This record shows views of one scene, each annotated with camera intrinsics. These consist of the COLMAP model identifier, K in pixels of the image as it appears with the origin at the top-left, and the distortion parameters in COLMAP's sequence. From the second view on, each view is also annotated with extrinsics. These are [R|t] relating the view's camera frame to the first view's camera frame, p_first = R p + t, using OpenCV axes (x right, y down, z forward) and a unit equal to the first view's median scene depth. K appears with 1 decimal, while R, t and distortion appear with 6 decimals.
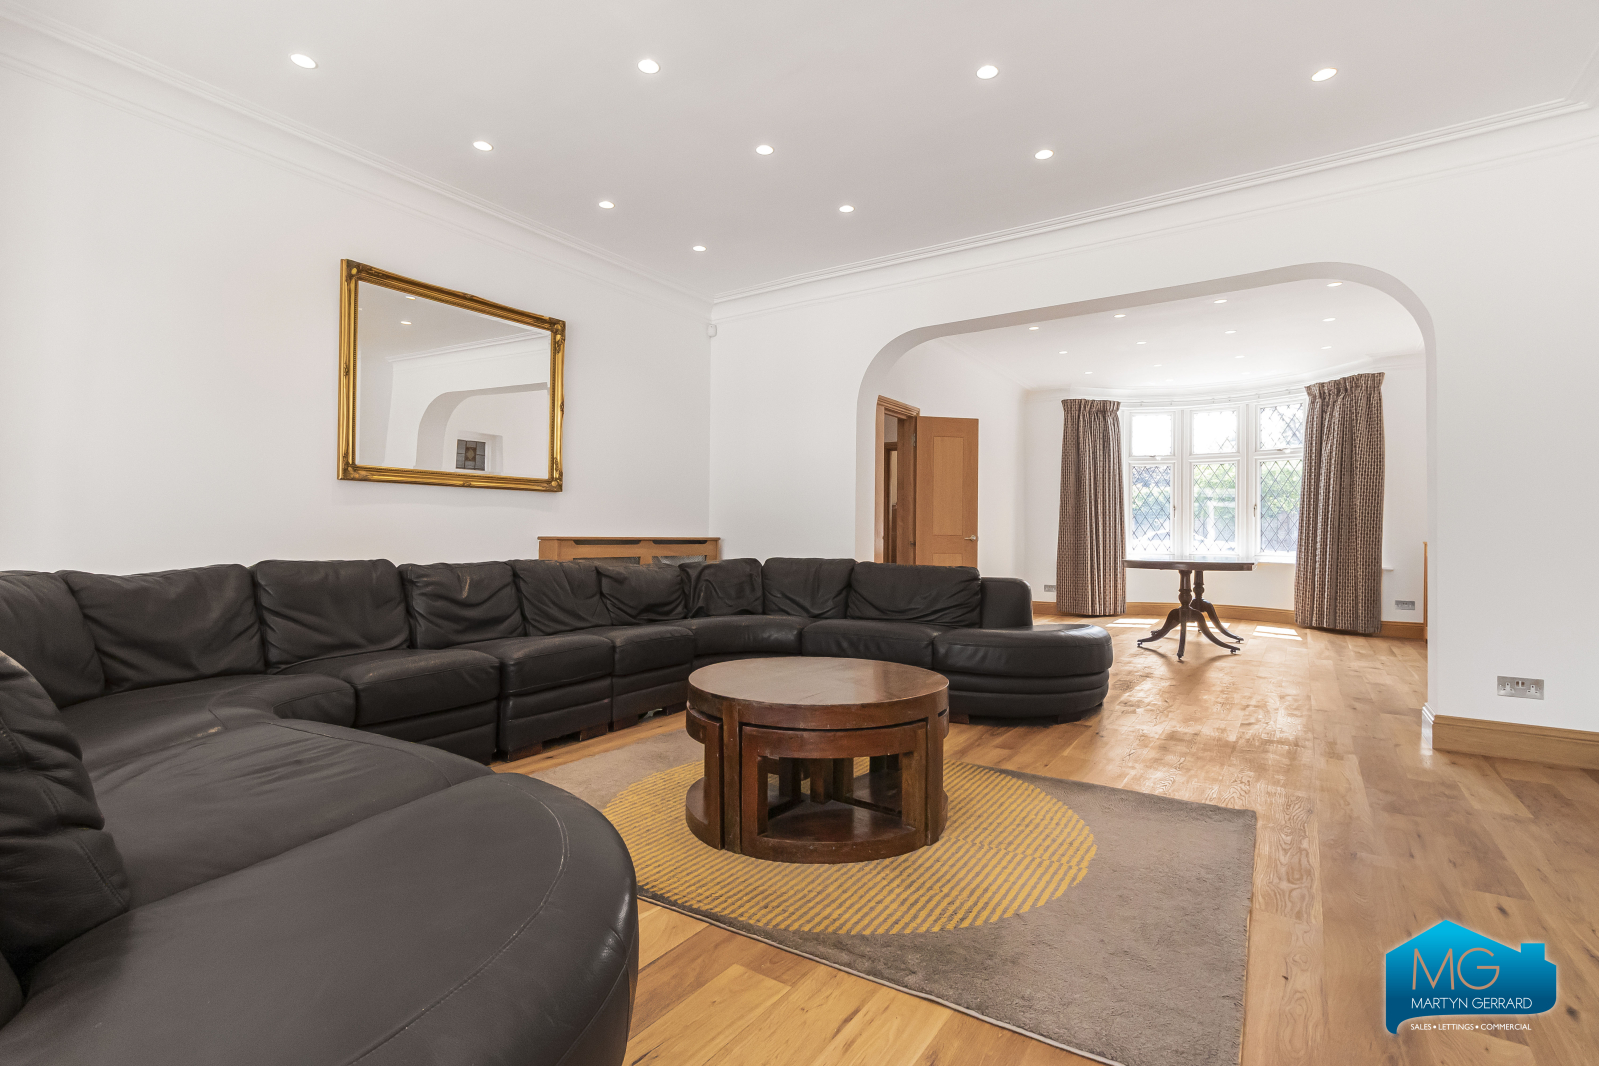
lens RADIAL K [[753.7, 0, 803.9], [0, 753.7, 527.4], [0, 0, 1]] dist [-0.003585, 0.003494]
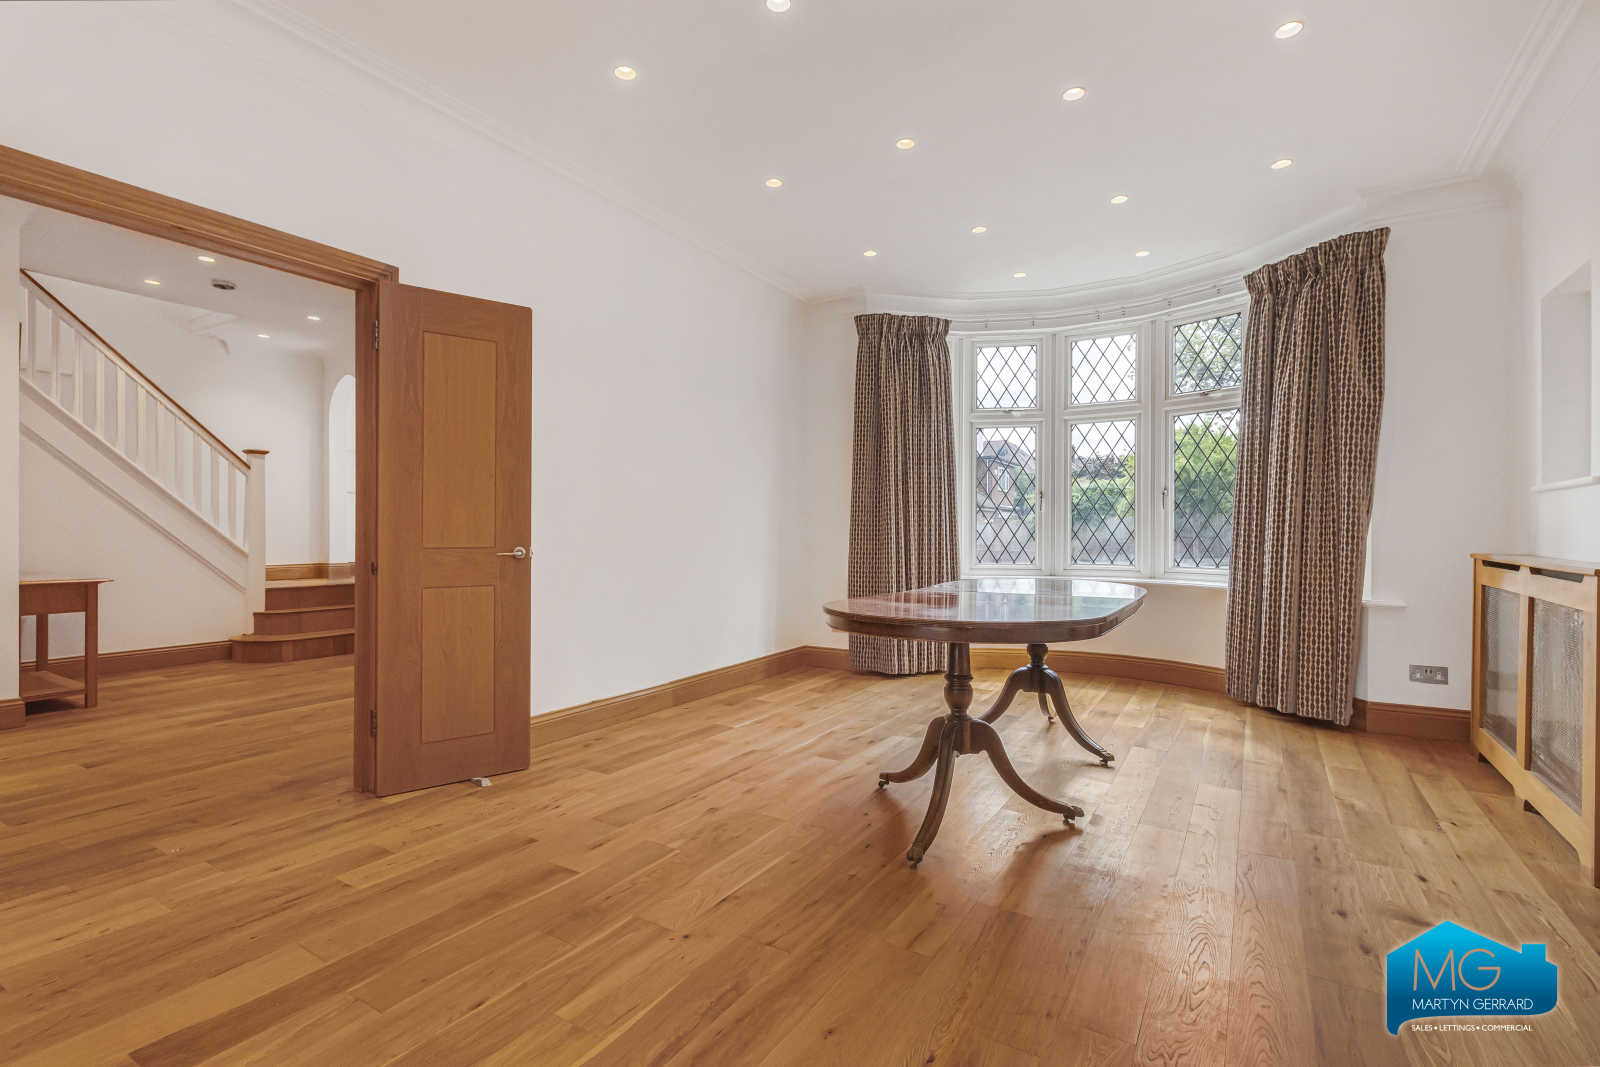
lens RADIAL K [[754.2, 0, 797.0], [0, 754.2, 535.5], [0, 0, 1]] dist [-0.003585, 0.003494]
pose [[0.999360, -0.006319, 0.035212, 0.315614], [0.005950, 0.999926, 0.010584, -0.000355], [-0.035276, -0.010368, 0.999324, 0.454669]]
